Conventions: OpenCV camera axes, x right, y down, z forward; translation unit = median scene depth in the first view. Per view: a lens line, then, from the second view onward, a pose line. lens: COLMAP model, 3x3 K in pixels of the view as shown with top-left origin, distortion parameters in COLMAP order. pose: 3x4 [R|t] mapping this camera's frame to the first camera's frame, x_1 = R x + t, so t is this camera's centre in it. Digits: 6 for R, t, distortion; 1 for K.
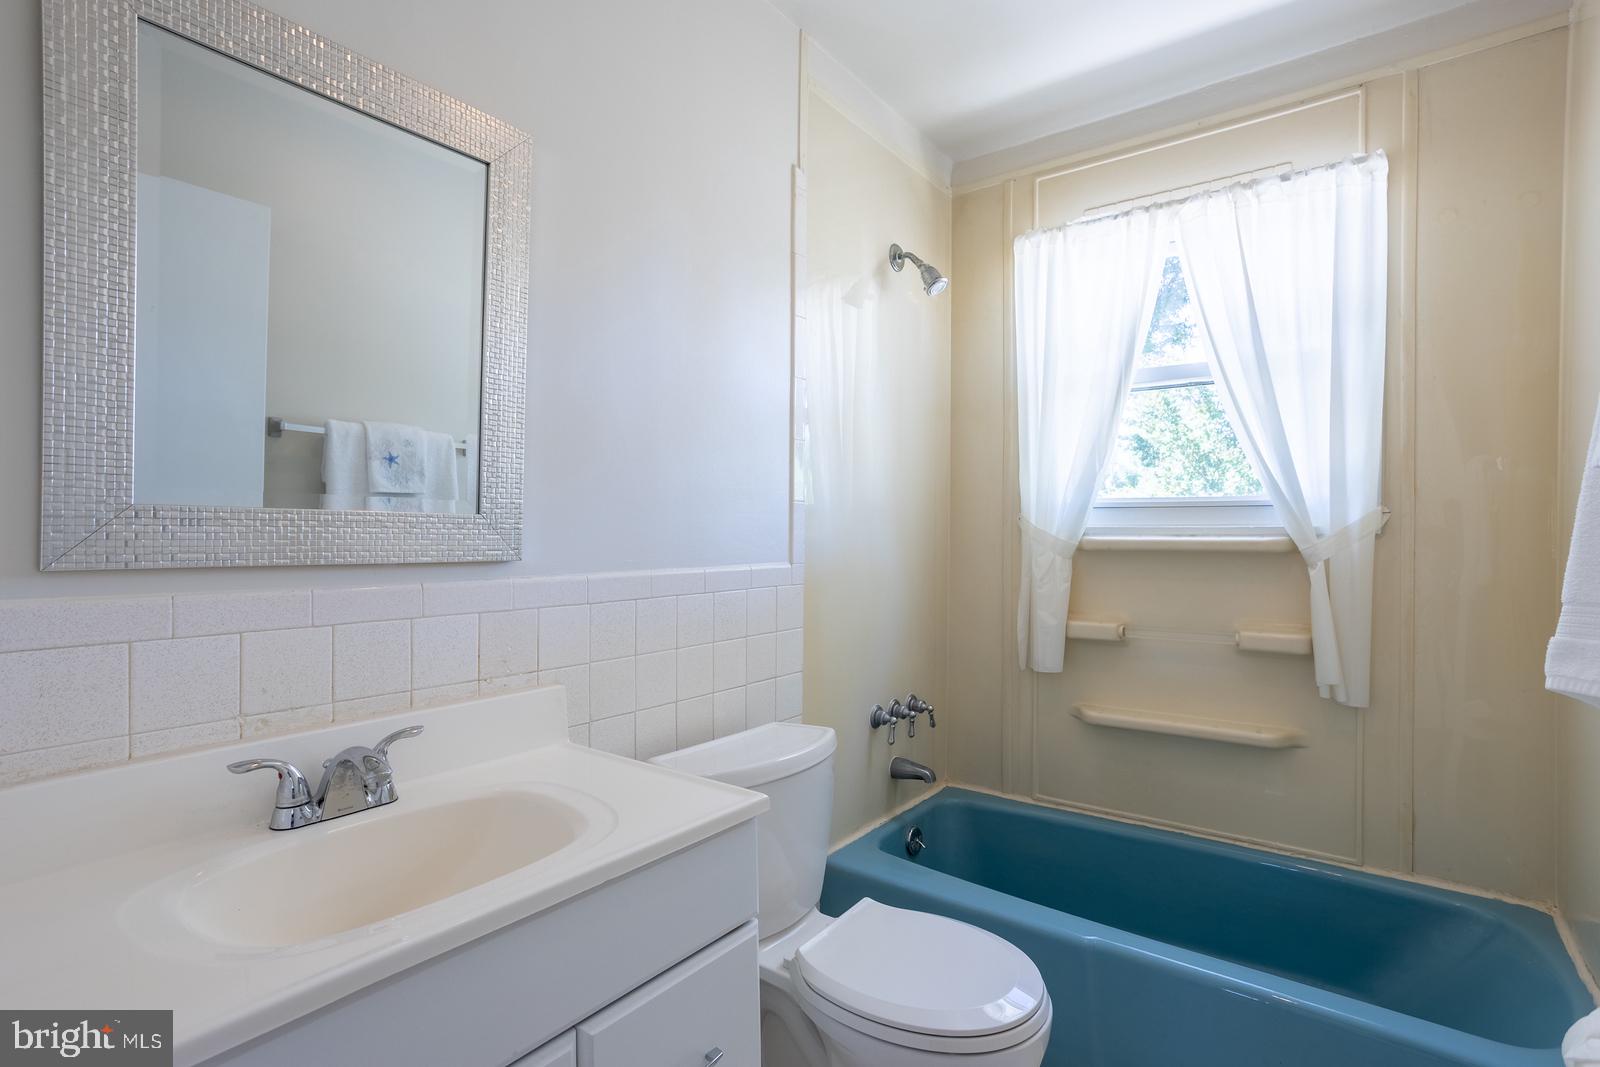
lens RADIAL K [[771.2, 0, 803.1], [0, 771.2, 533.6], [0, 0, 1]] dist [-0.061293, 0.039015]
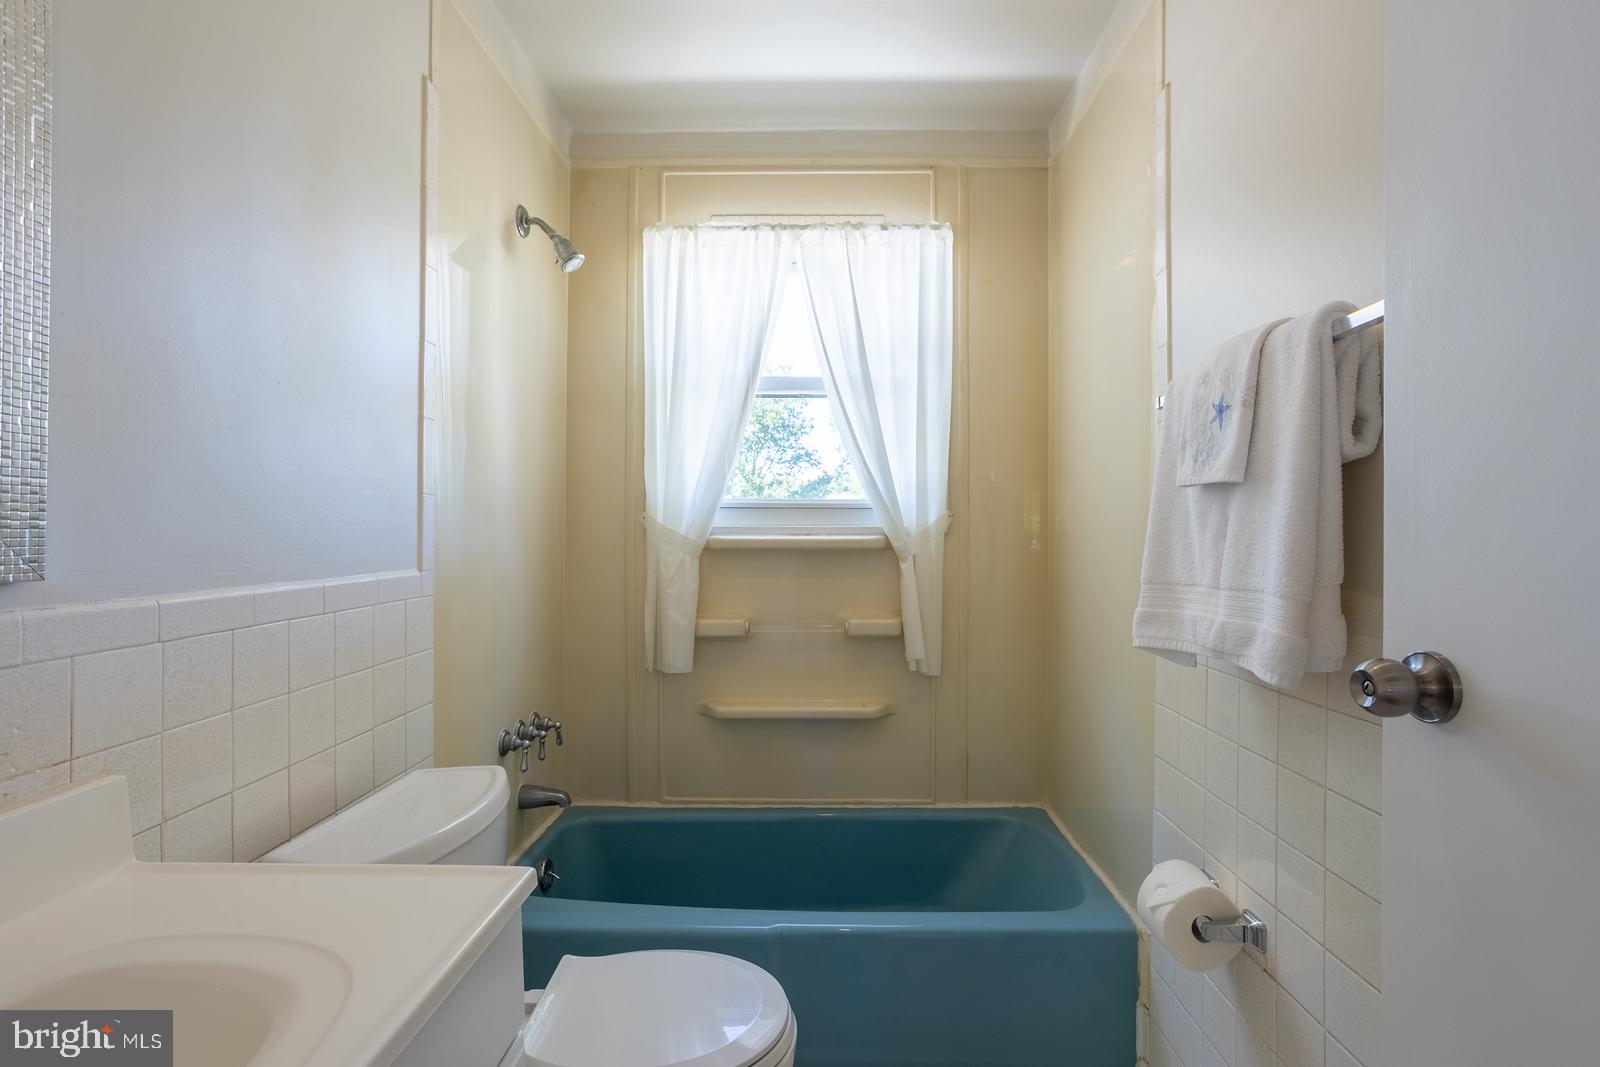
lens RADIAL K [[767.7, 0, 801.8], [0, 767.7, 535.9], [0, 0, 1]] dist [-0.052514, 0.026896]
pose [[0.811515, -0.003488, 0.584321, -0.143364], [0.000538, 0.999986, 0.005223, -0.001396], [-0.584331, -0.003924, 0.811506, 0.110842]]
